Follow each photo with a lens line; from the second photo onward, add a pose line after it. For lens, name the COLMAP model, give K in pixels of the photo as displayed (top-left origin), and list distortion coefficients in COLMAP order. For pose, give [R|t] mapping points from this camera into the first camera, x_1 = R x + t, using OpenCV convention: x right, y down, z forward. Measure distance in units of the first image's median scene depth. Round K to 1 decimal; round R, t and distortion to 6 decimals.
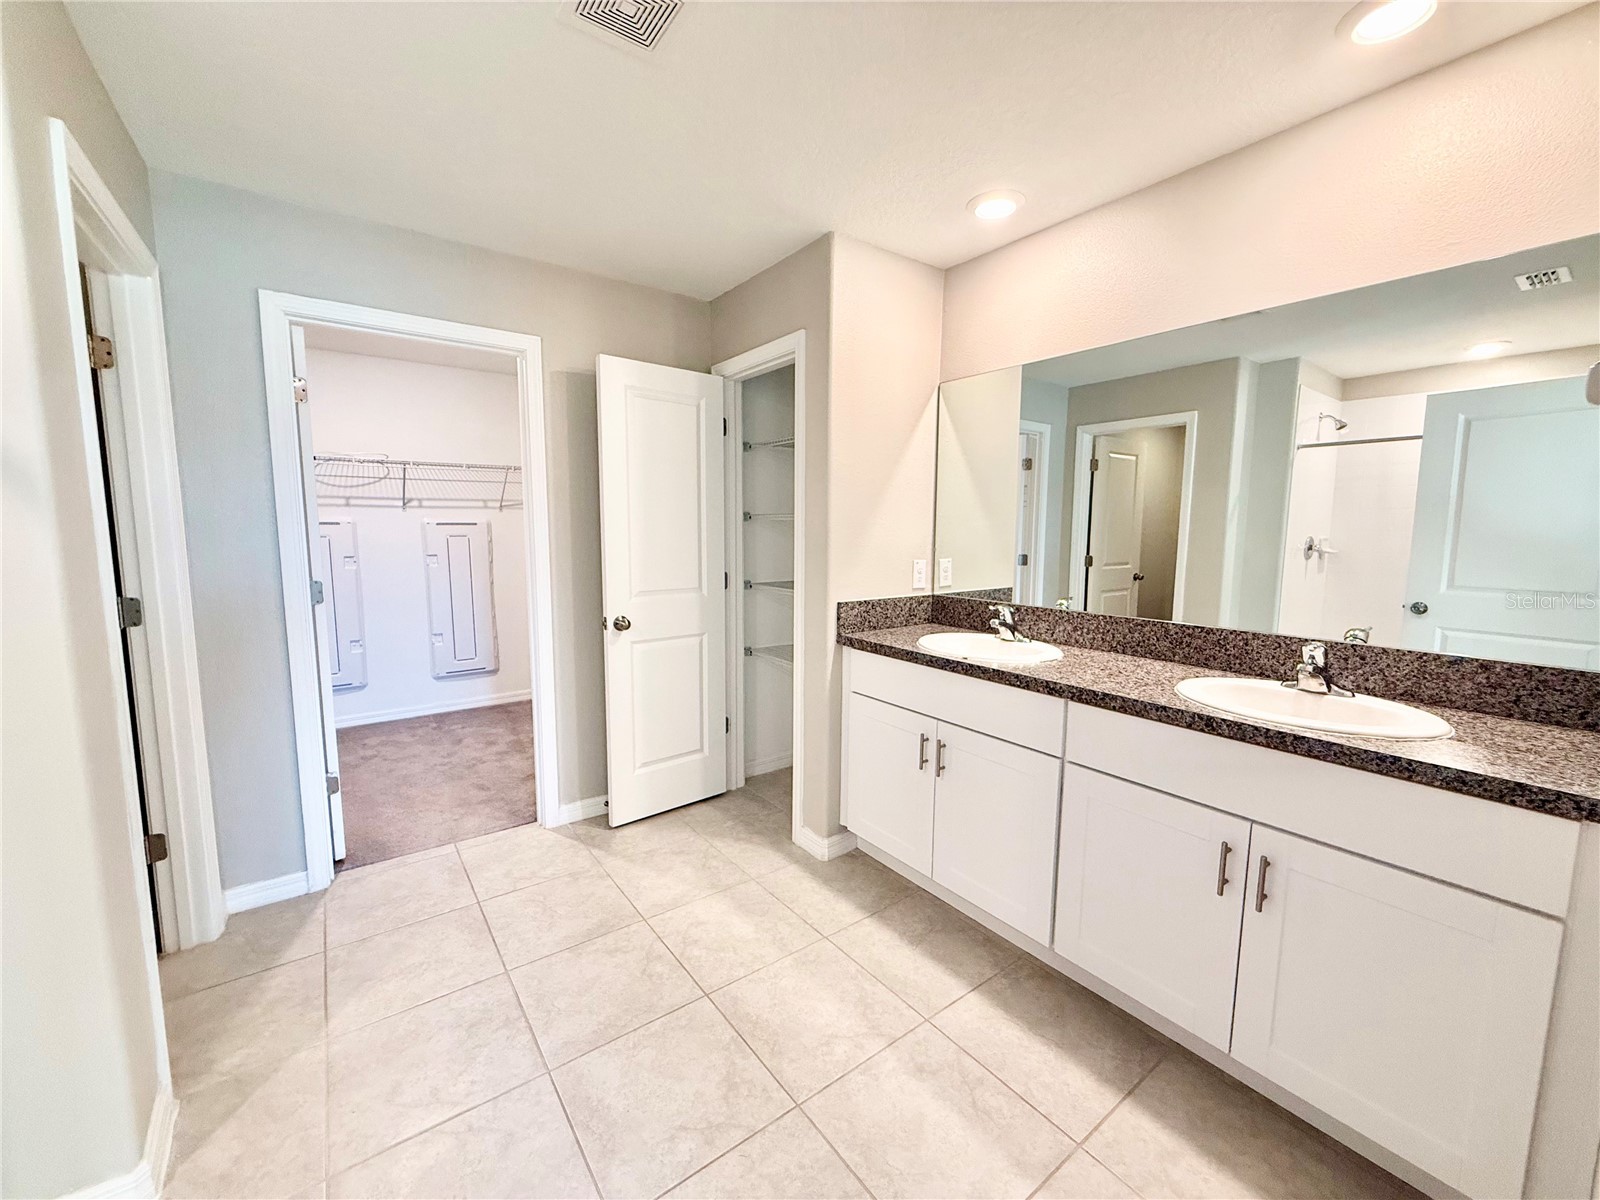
lens RADIAL K [[634.2, 0, 798.2], [0, 634.2, 599.9], [0, 0, 1]] dist [-0.004420, 0.000025]
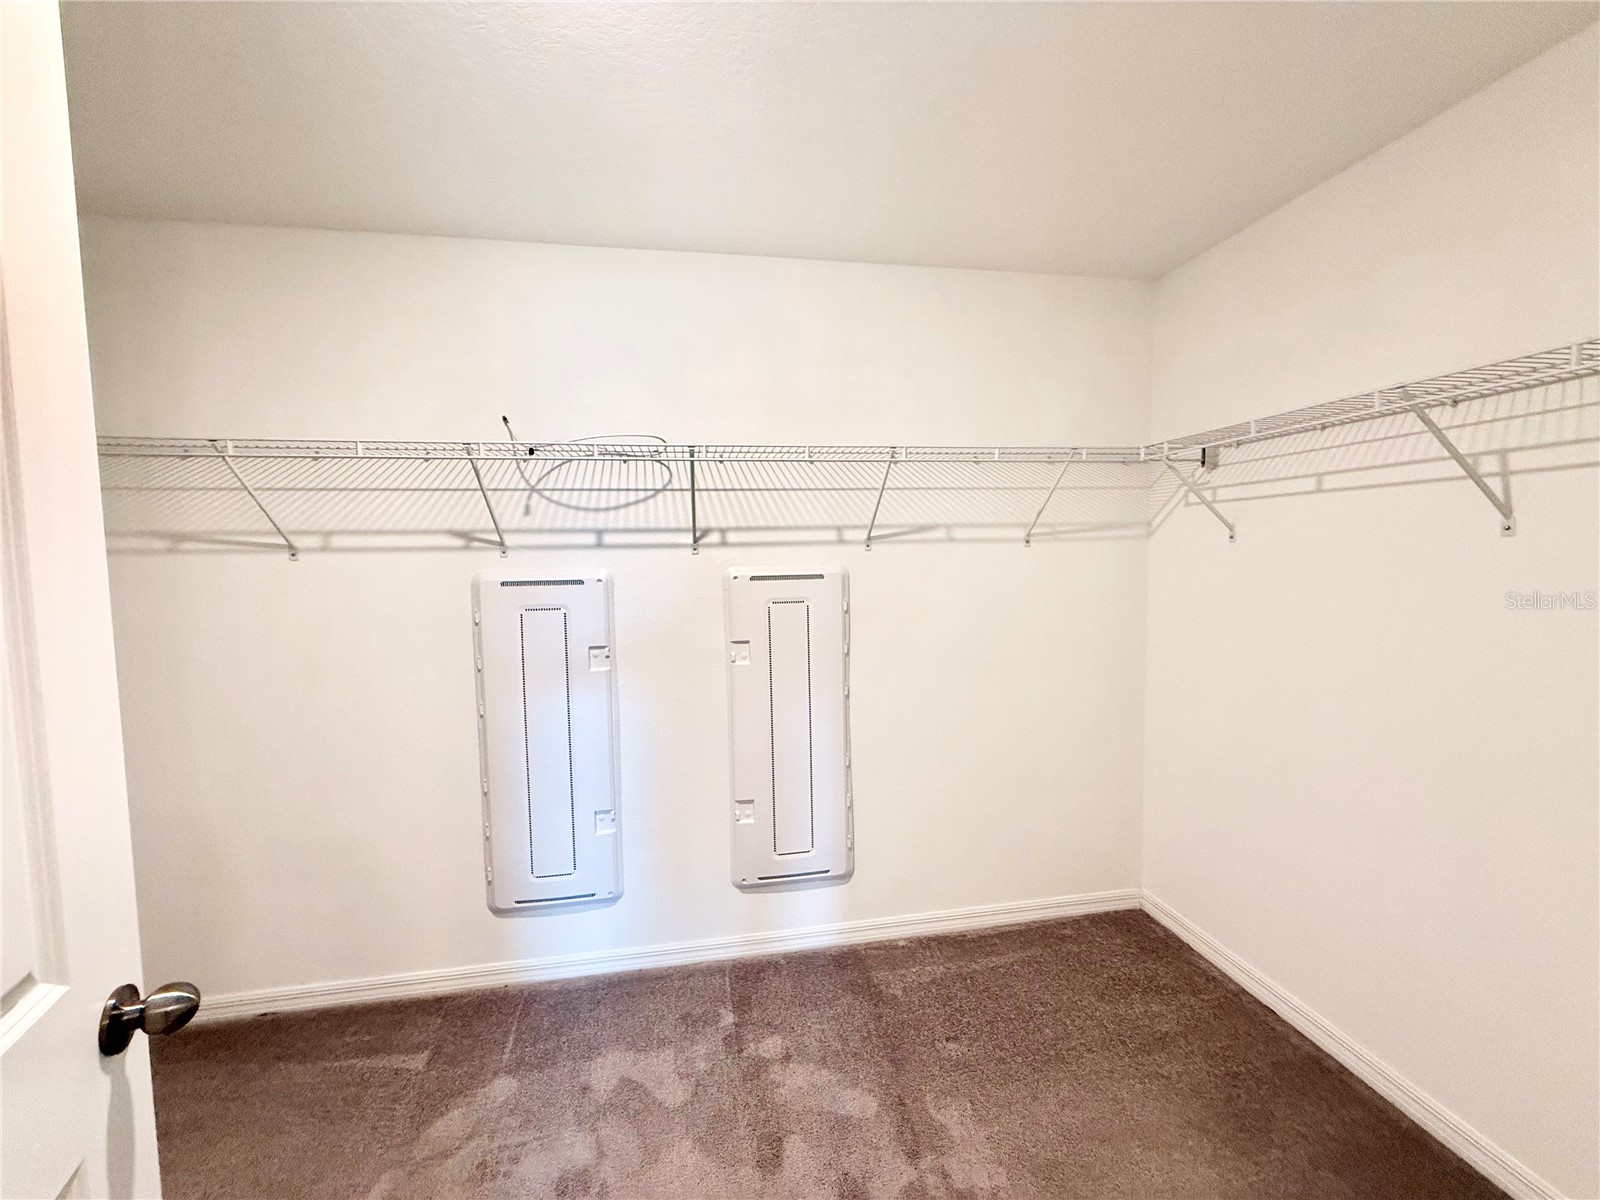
lens RADIAL K [[634.2, 0, 800.2], [0, 634.2, 598.9], [0, 0, 1]] dist [-0.004420, 0.000025]
pose [[0.894793, 0.013286, -0.446284, -0.327334], [-0.031714, 0.998924, -0.033846, -0.091539], [0.445354, 0.044438, 0.894251, 0.596677]]
